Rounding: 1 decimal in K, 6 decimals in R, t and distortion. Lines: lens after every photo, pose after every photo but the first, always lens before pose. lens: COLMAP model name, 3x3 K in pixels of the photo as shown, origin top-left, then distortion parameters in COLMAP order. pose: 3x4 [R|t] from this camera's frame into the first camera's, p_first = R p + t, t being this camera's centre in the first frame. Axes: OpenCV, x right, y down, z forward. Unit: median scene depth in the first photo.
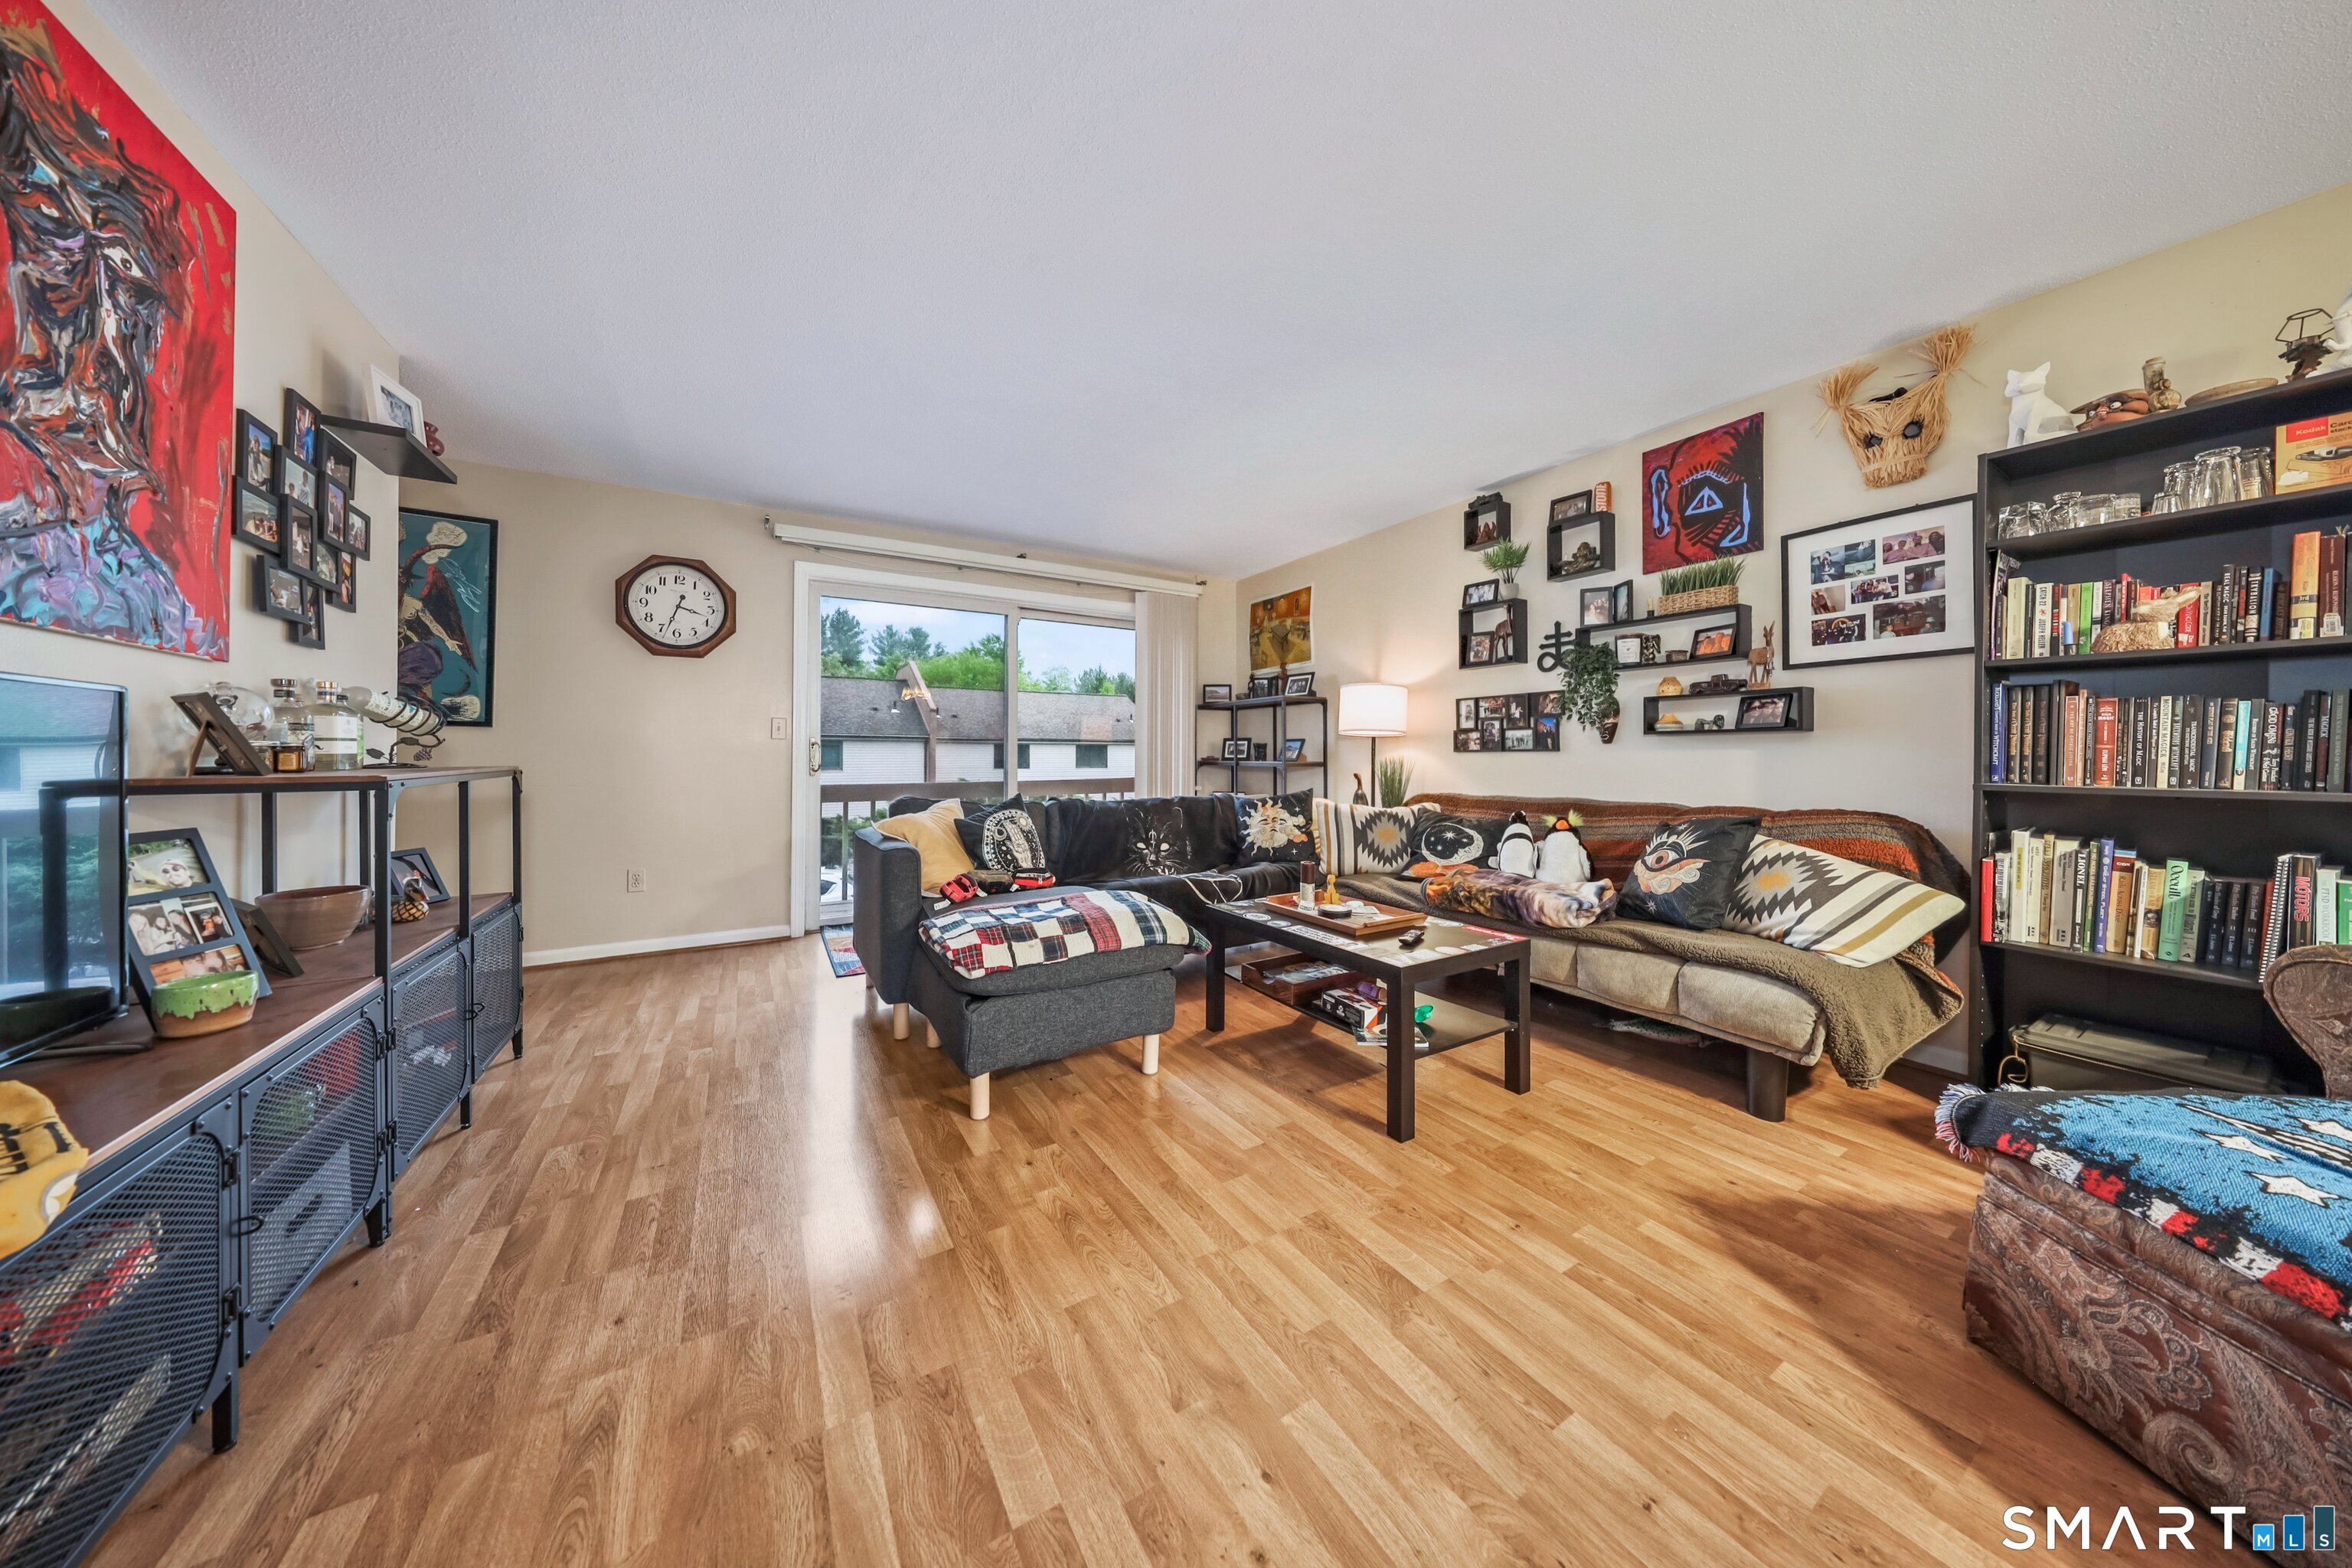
lens RADIAL K [[698.7, 0, 1153.5], [0, 698.7, 743.8], [0, 0, 1]] dist [0.001586, 0.000132]
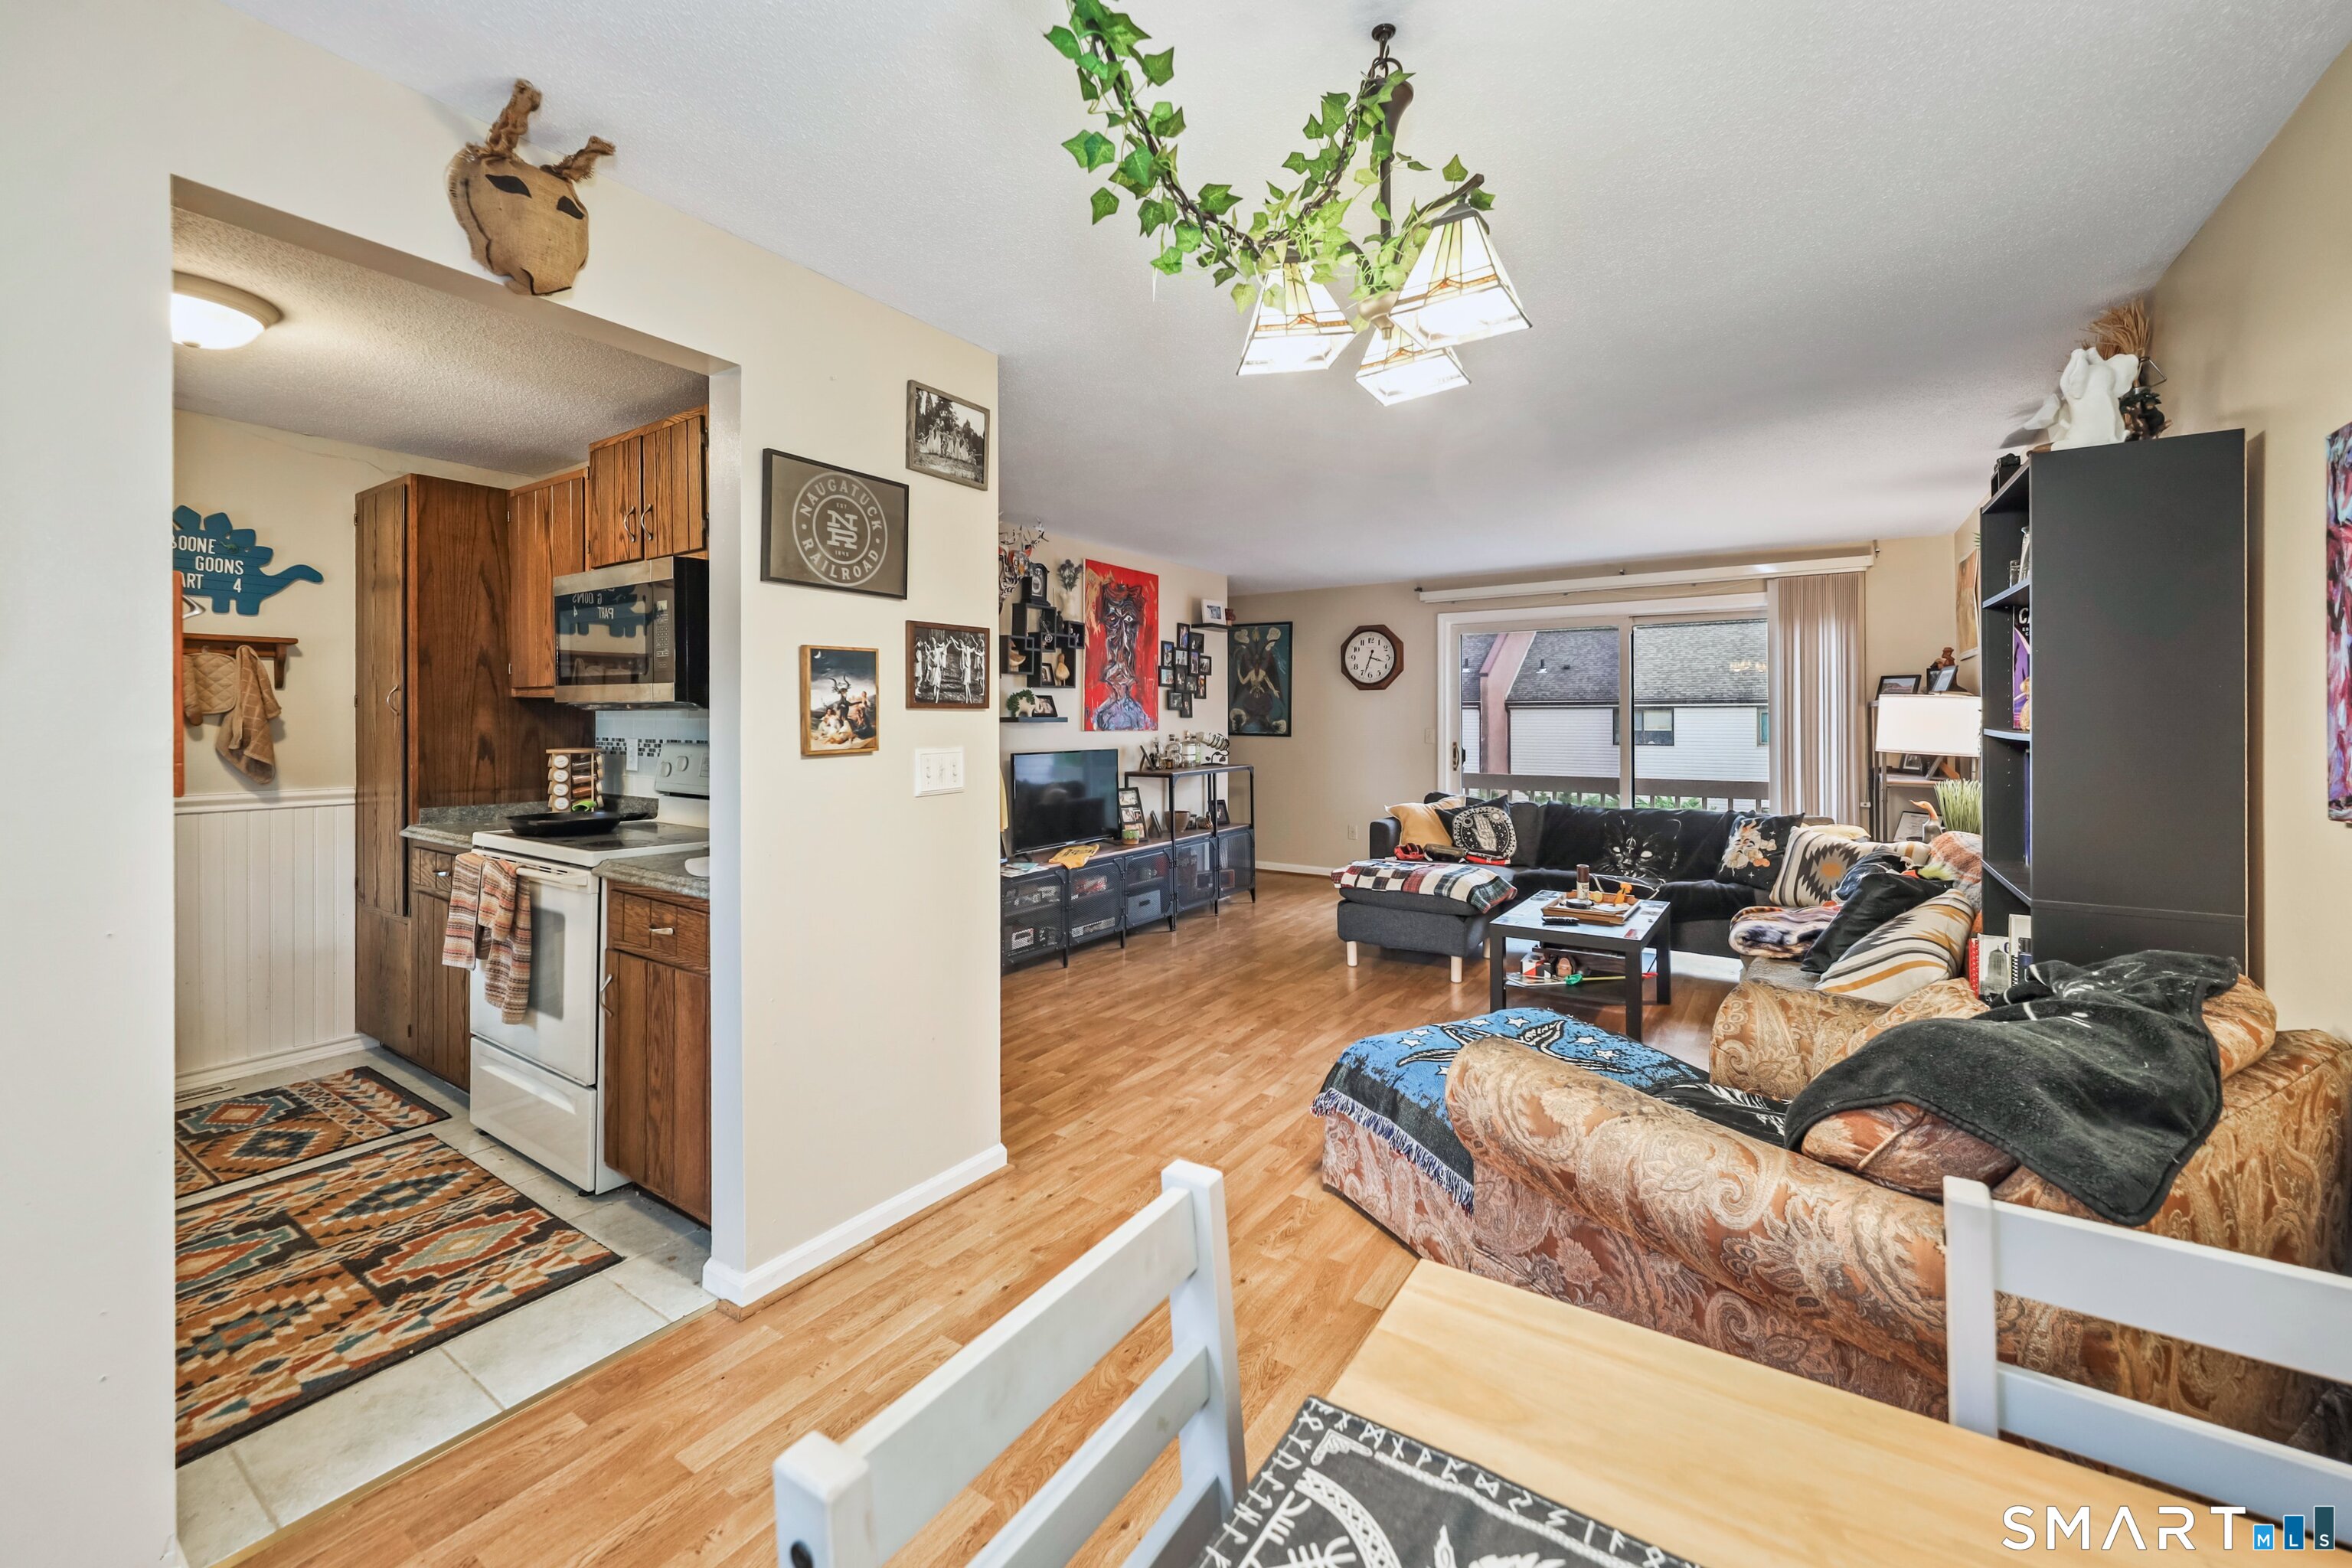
lens RADIAL K [[986.6, 0, 1177.5], [0, 986.6, 720.7], [0, 0, 1]] dist [0.010690, -0.000304]
pose [[0.416530, 0.005547, -0.909105, 1.235310], [0.020629, 0.999666, 0.015552, -0.109691], [0.908888, -0.025232, 0.416276, -0.324412]]
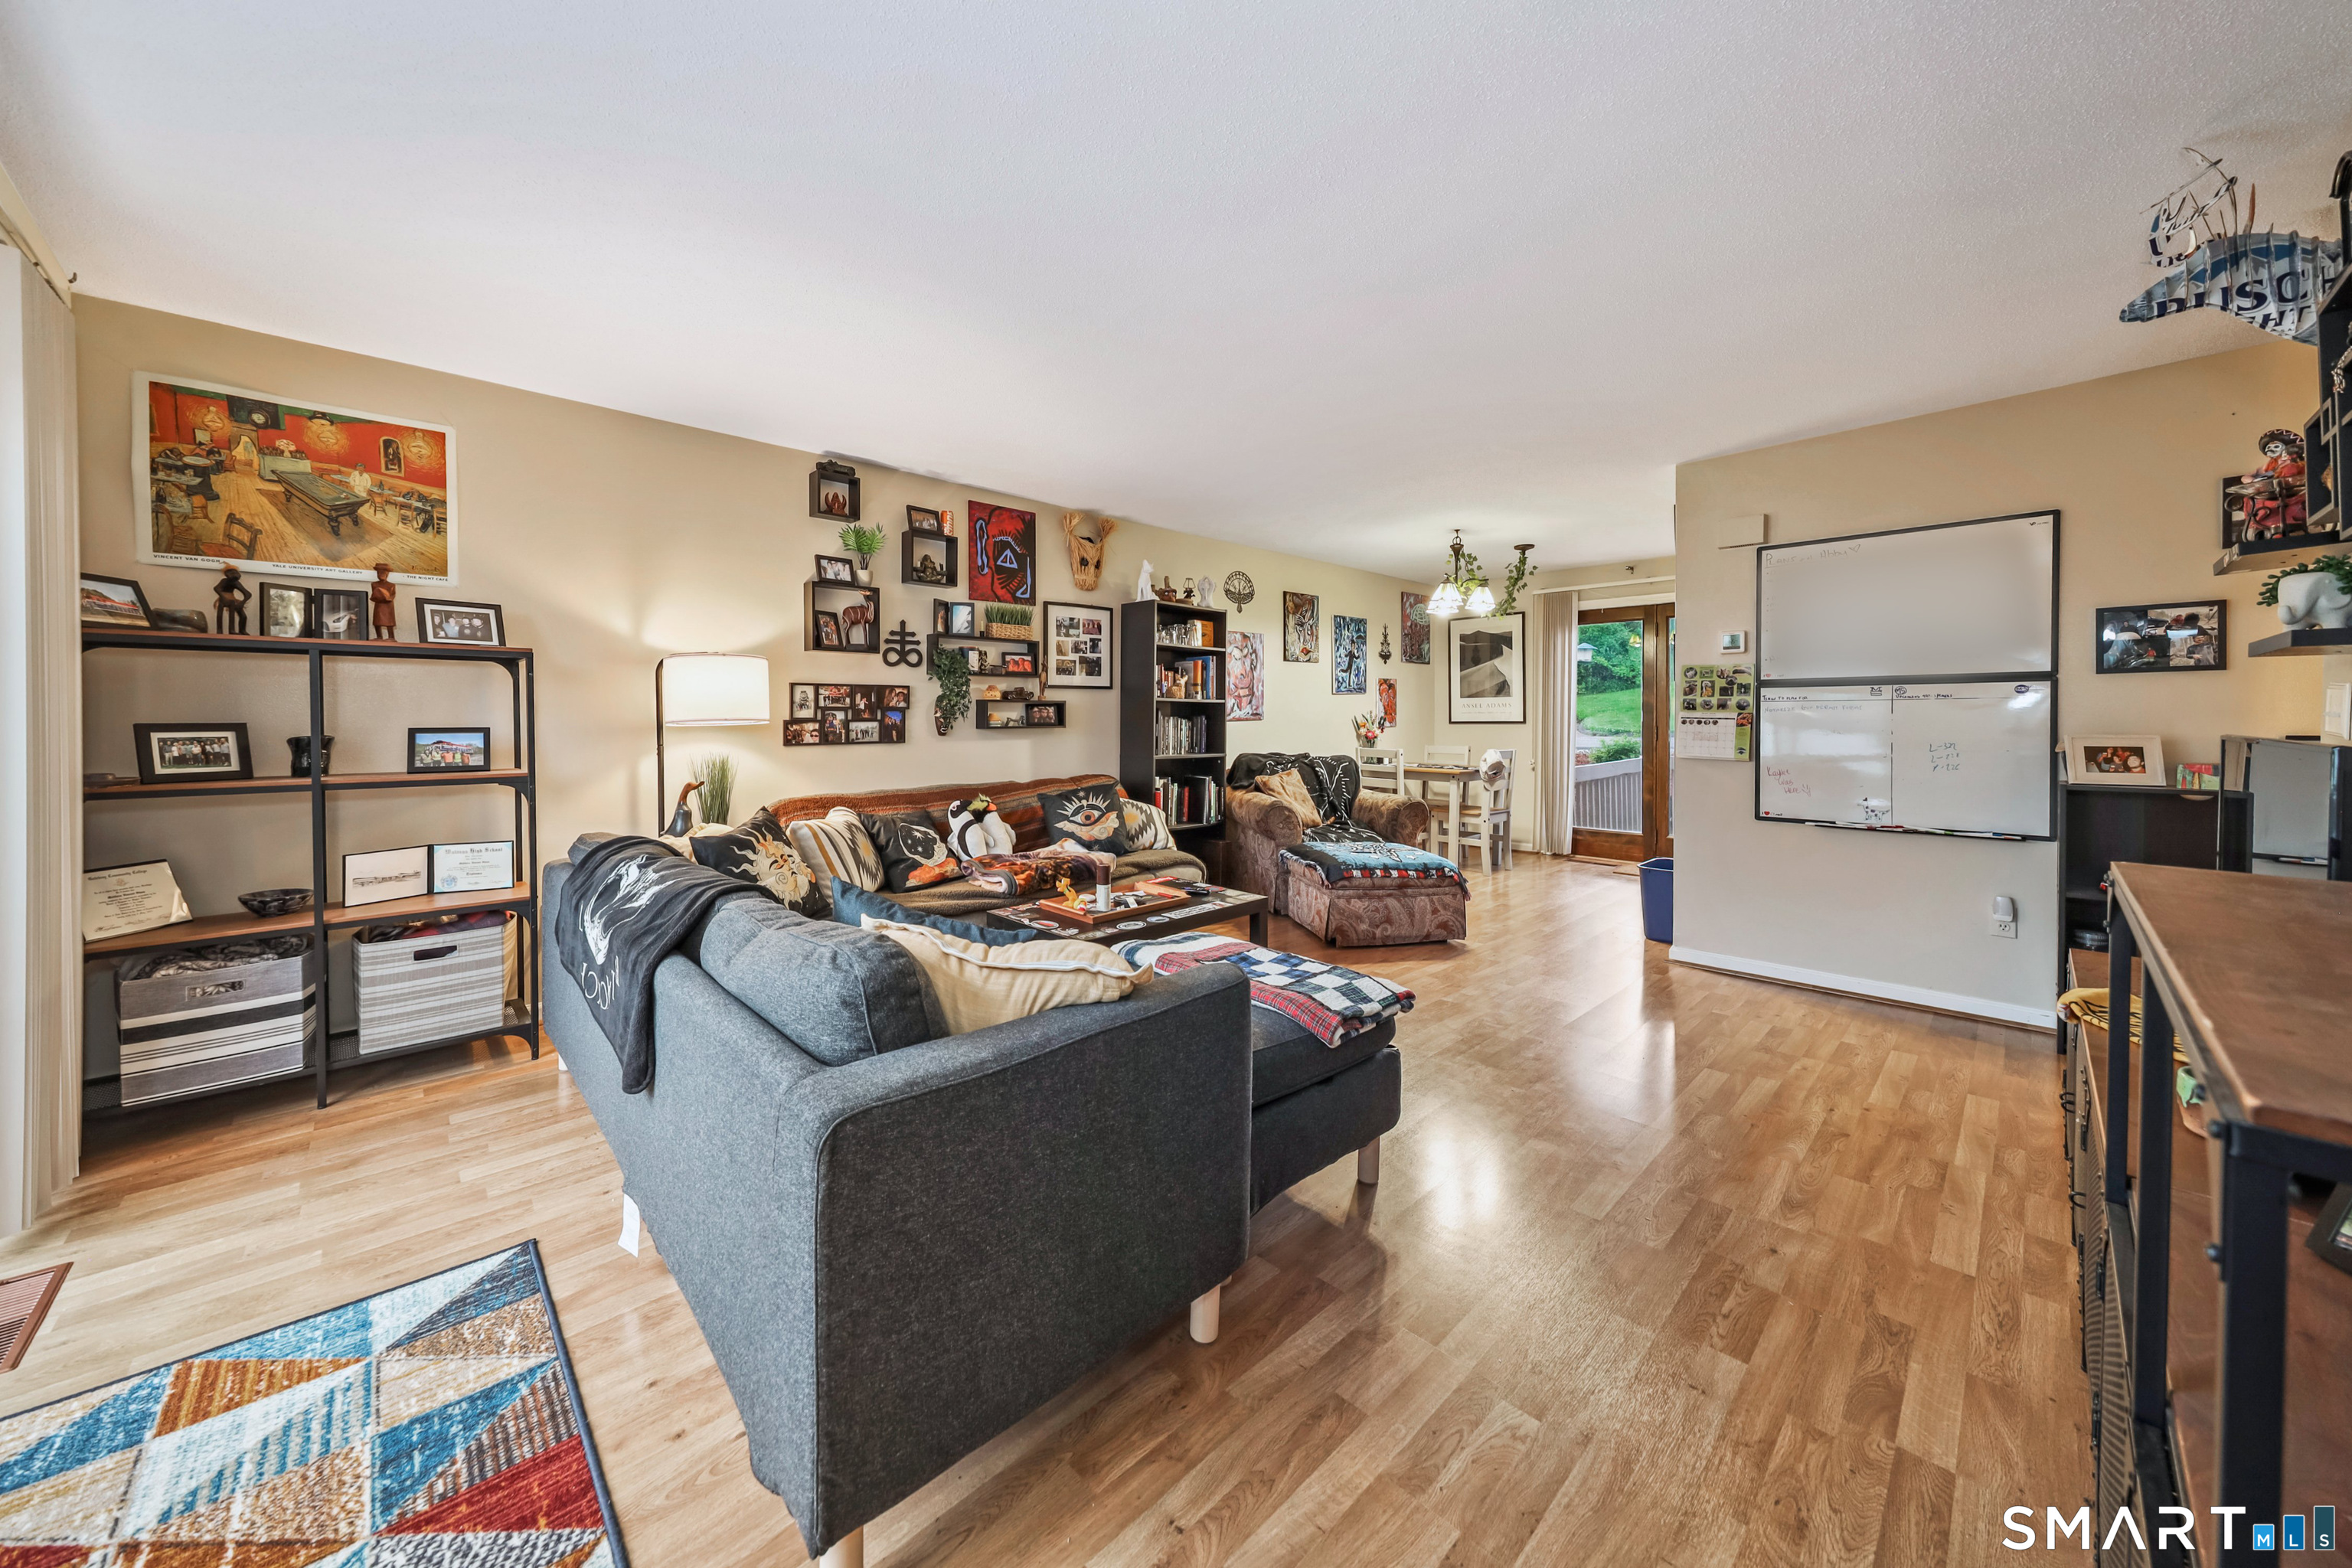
lens RADIAL K [[816.9, 0, 1165.5], [0, 816.9, 725.6], [0, 0, 1]] dist [-0.000739, 0.000088]
pose [[-0.219242, -0.011639, 0.975601, -0.832623], [-0.017787, 0.999810, 0.007931, -0.037829], [-0.975508, -0.015614, -0.219408, 1.029299]]
